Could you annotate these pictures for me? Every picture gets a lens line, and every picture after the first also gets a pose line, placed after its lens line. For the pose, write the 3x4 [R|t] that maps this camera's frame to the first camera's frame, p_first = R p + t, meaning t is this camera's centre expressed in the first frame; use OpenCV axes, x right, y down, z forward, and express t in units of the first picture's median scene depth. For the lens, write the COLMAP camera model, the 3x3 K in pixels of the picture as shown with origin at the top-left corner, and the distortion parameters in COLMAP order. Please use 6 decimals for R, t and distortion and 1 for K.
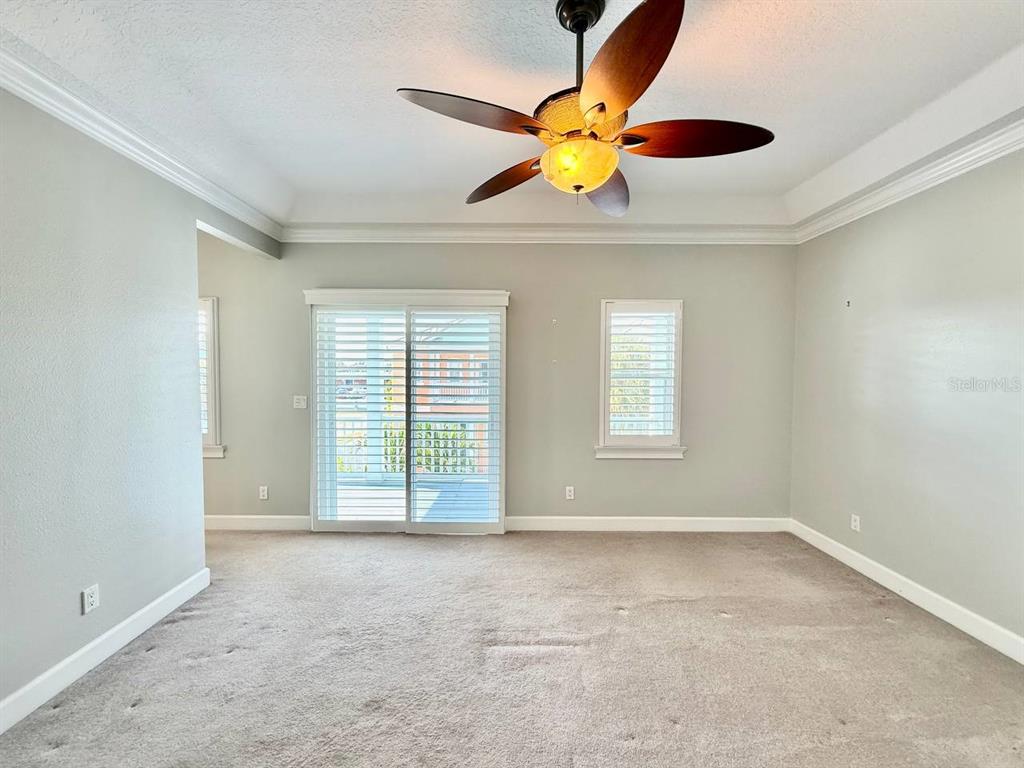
lens RADIAL K [[409.6, 0, 509.5], [0, 409.6, 382.4], [0, 0, 1]] dist [0.000921, 0.000210]
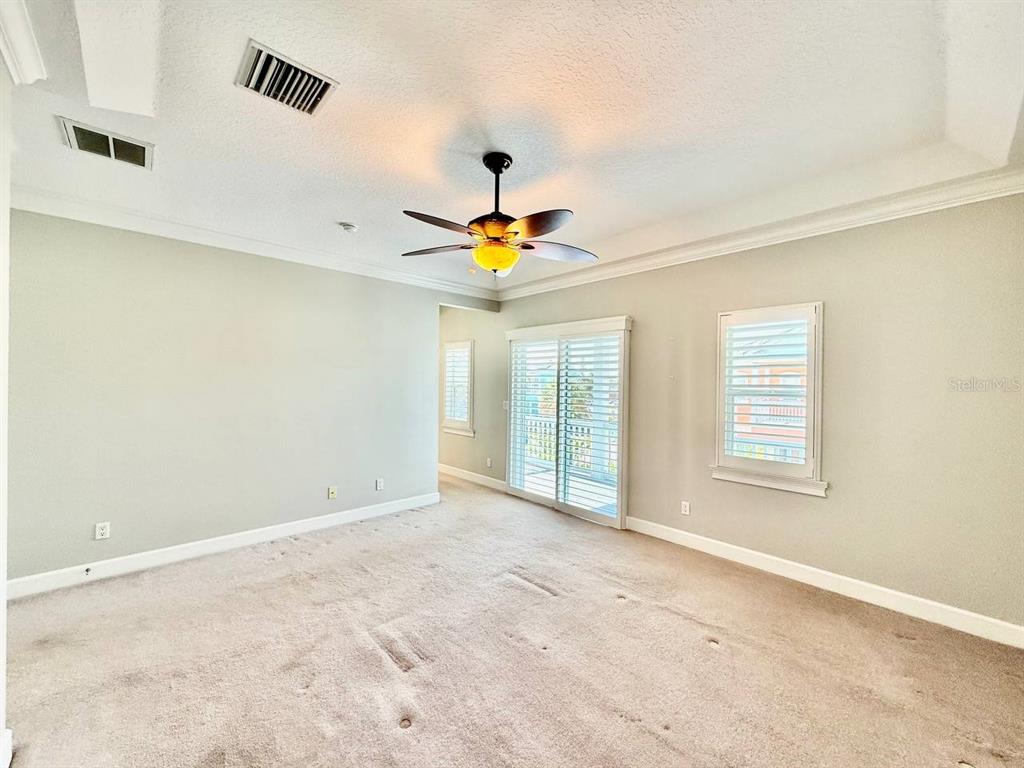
lens RADIAL K [[409.6, 0, 510.6], [0, 409.6, 383.6], [0, 0, 1]] dist [0.000921, 0.000210]
pose [[0.677521, 0.006075, -0.735479, 0.612606], [-0.033284, 0.999195, -0.022409, 0.002102], [0.734750, 0.039662, 0.677177, -0.007089]]
